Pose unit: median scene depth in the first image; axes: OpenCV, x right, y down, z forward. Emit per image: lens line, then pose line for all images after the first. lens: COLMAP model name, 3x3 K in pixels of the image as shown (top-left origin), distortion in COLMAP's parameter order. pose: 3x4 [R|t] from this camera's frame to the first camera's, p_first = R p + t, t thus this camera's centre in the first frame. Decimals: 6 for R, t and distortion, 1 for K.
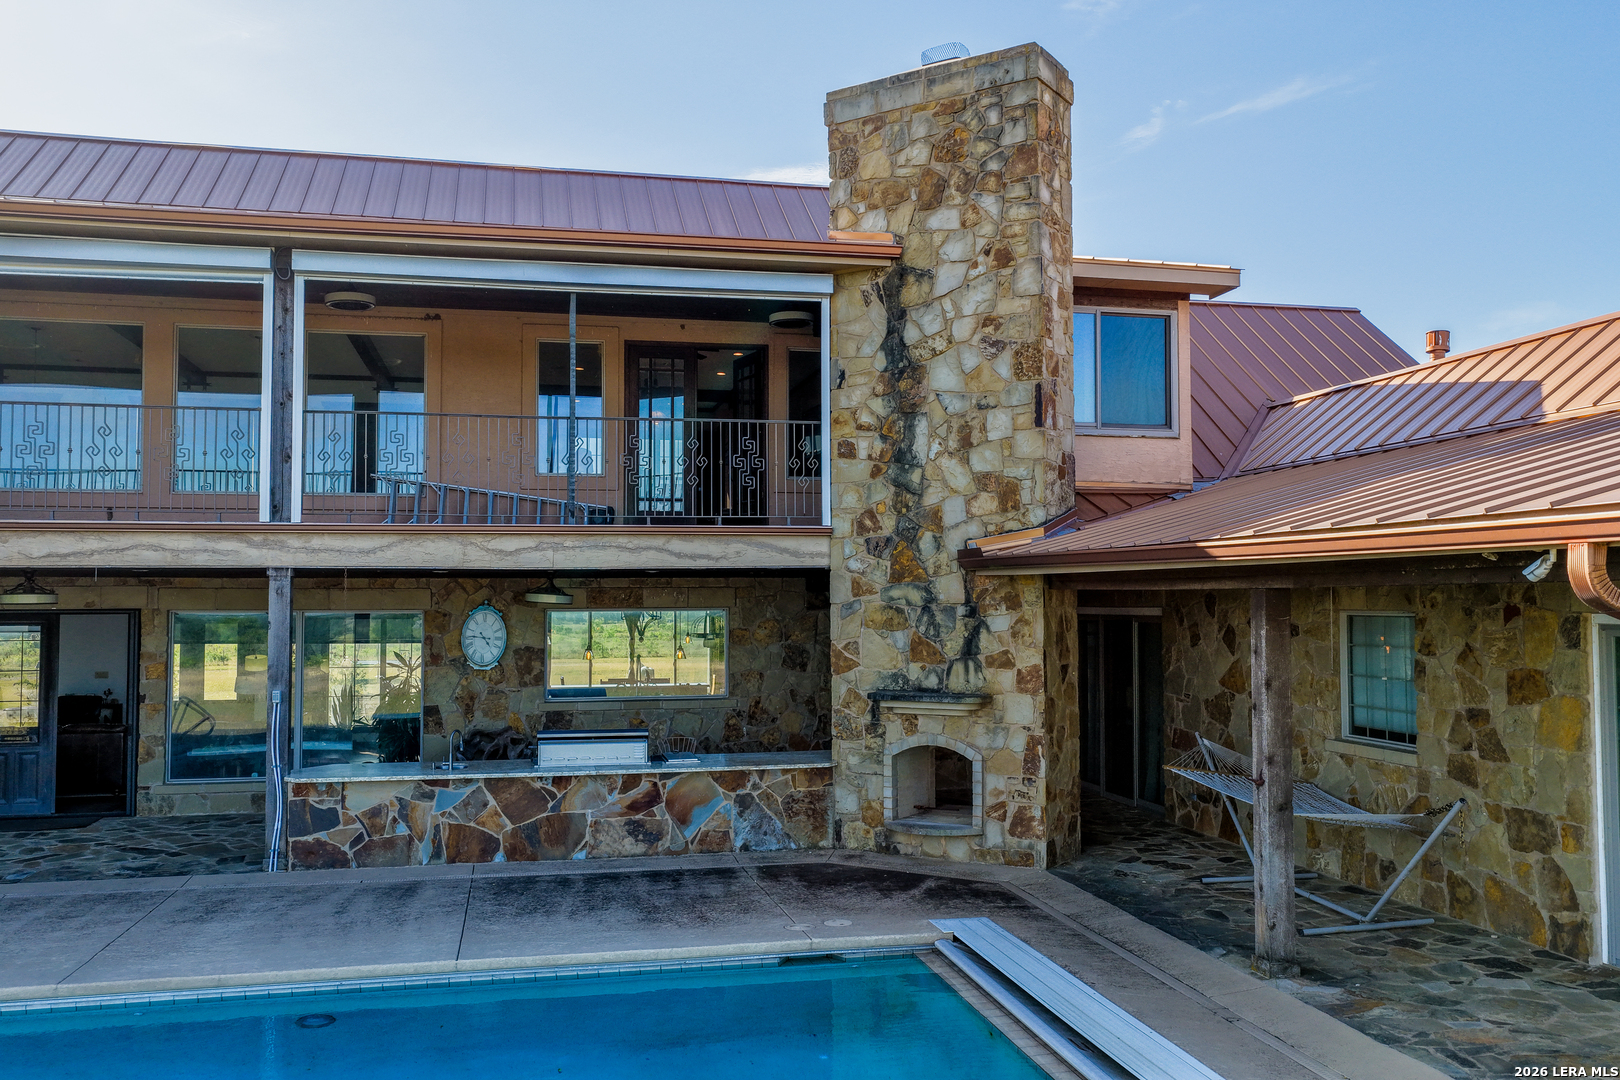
lens RADIAL K [[1351.4, 0, 812.2], [0, 1351.4, 536.6], [0, 0, 1]] dist [-0.007912, 0.024557]
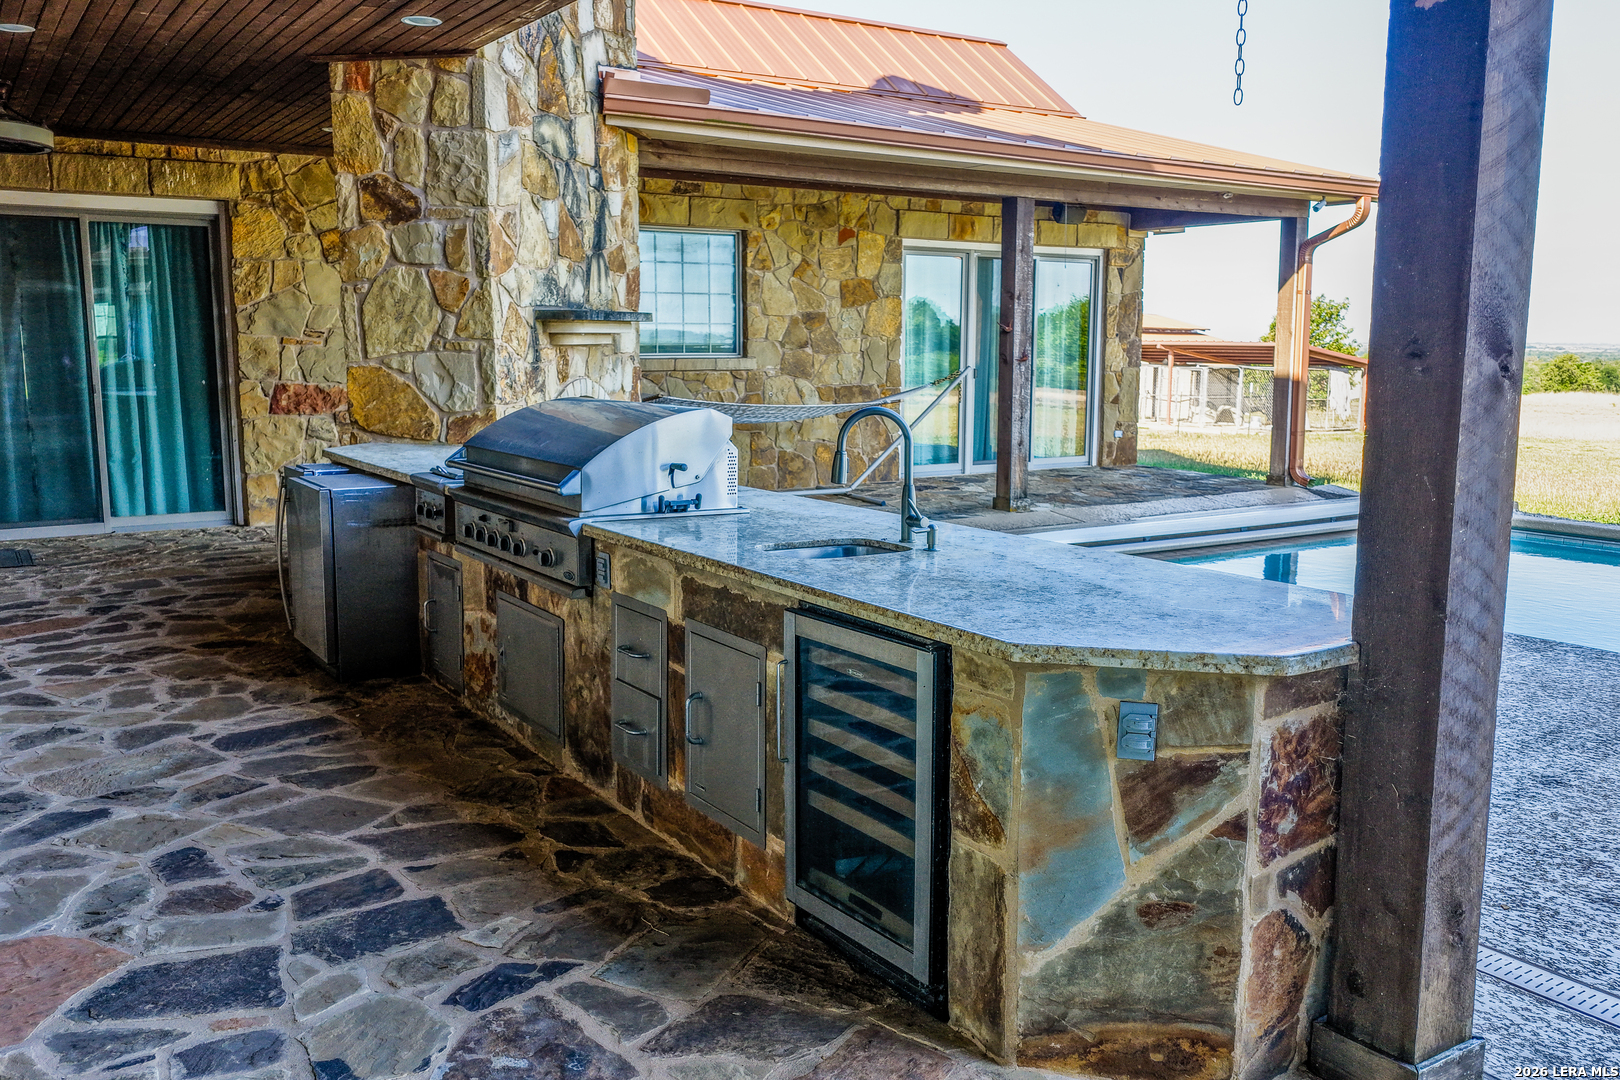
lens RADIAL K [[1351.4, 0, 807.6], [0, 1351.4, 542.3], [0, 0, 1]] dist [-0.007912, 0.024557]
pose [[-0.355431, -0.135924, 0.924767, -0.671608], [-0.042050, 0.990694, 0.129453, 0.174162], [-0.933756, 0.007125, -0.357839, 1.435702]]
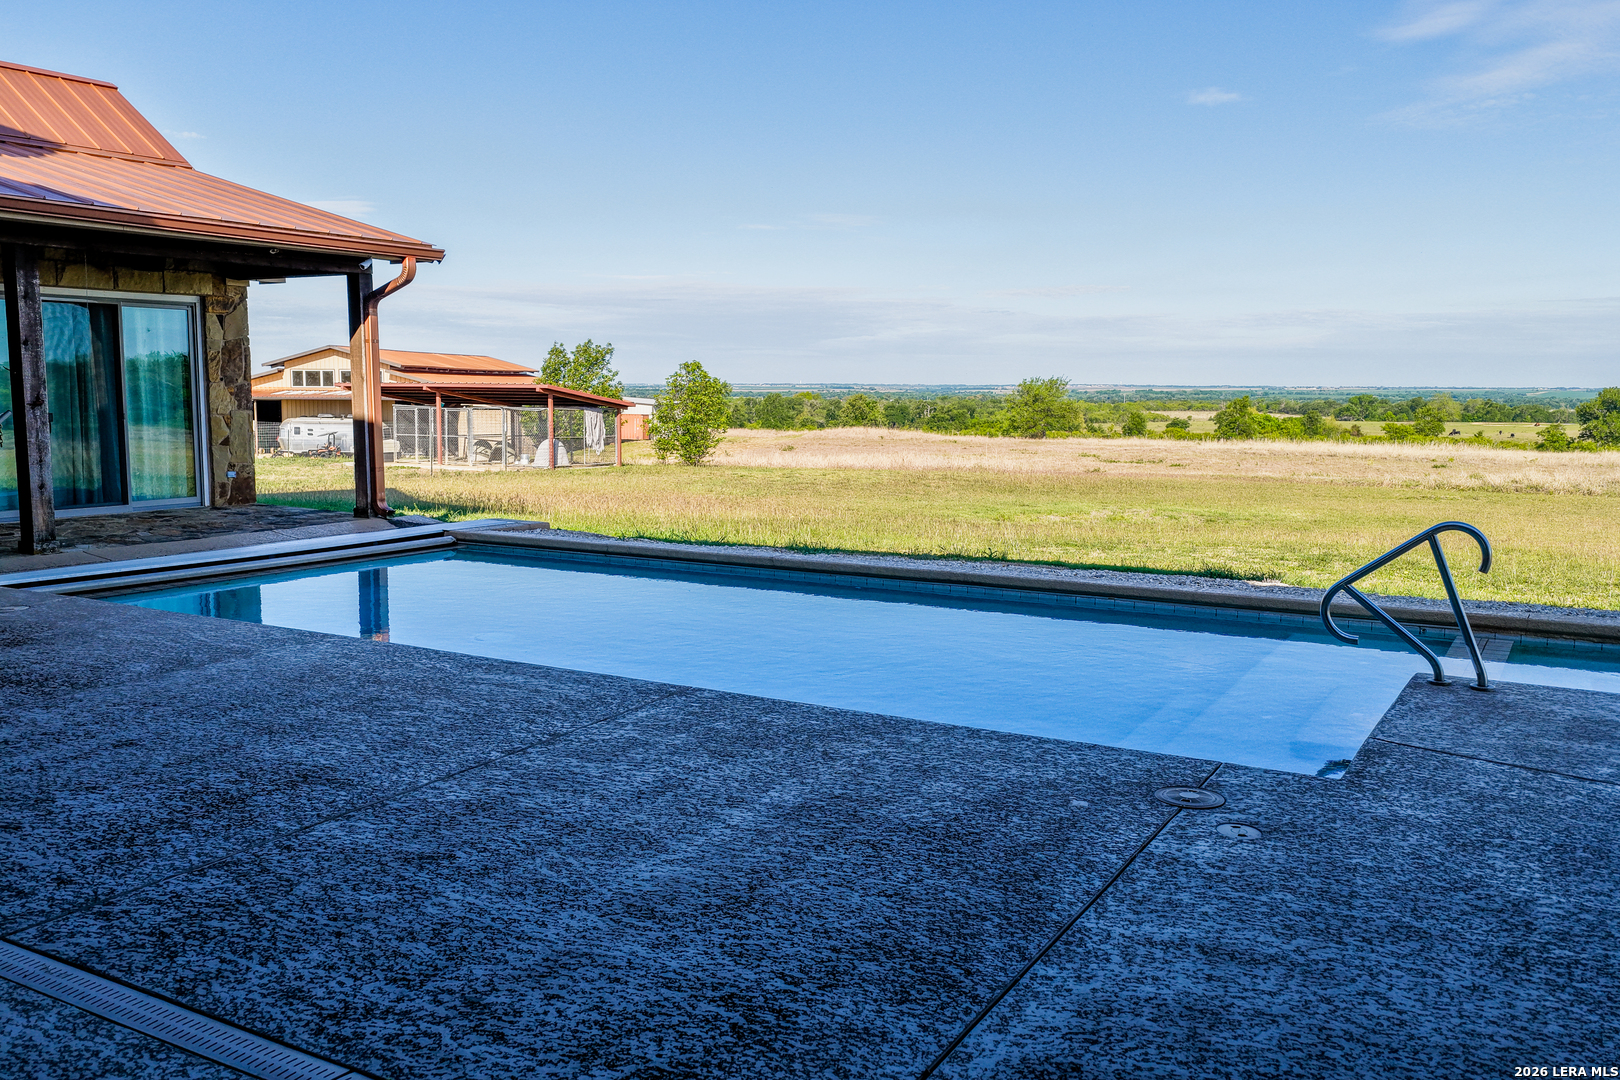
lens RADIAL K [[1351.4, 0, 808.4], [0, 1351.4, 543.1], [0, 0, 1]] dist [-0.007912, 0.024557]
pose [[-0.726879, -0.079508, 0.682147, -0.980192], [-0.030200, 0.996016, 0.083911, 0.161049], [-0.686101, 0.040393, -0.726384, 1.219414]]
